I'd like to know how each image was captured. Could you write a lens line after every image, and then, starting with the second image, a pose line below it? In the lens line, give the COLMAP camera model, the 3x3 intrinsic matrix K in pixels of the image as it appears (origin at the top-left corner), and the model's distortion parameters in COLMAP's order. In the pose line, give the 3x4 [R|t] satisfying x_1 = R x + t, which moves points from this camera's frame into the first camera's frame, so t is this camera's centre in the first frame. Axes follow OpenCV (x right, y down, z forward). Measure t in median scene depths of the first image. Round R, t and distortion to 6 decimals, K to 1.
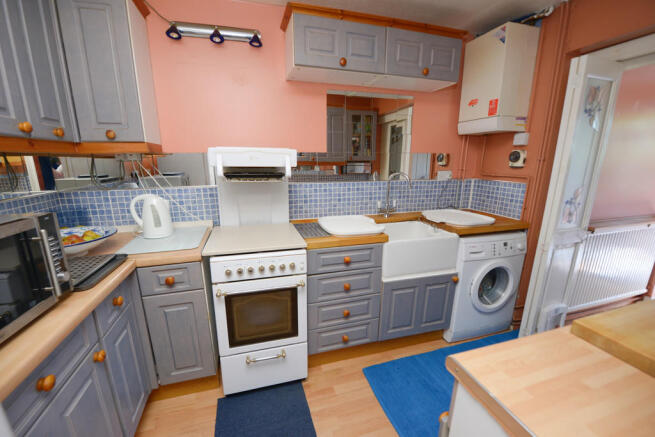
lens RADIAL K [[269.2, 0, 327.5], [0, 269.2, 218.5], [0, 0, 1]] dist [0.000085, -0.000068]
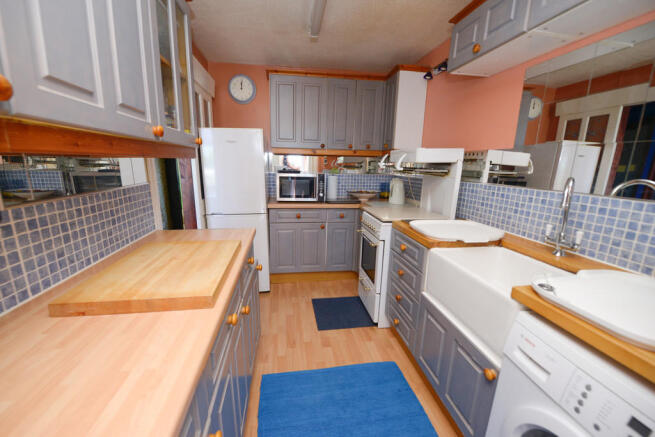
lens RADIAL K [[266.1, 0, 322.8], [0, 266.1, 224.0], [0, 0, 1]] dist [-0.020086, -0.000273]
pose [[-0.140853, 0.218560, -0.965604, 0.849458], [-0.250478, 0.935730, 0.248336, -0.085223], [0.957821, 0.276842, -0.077056, 0.571115]]
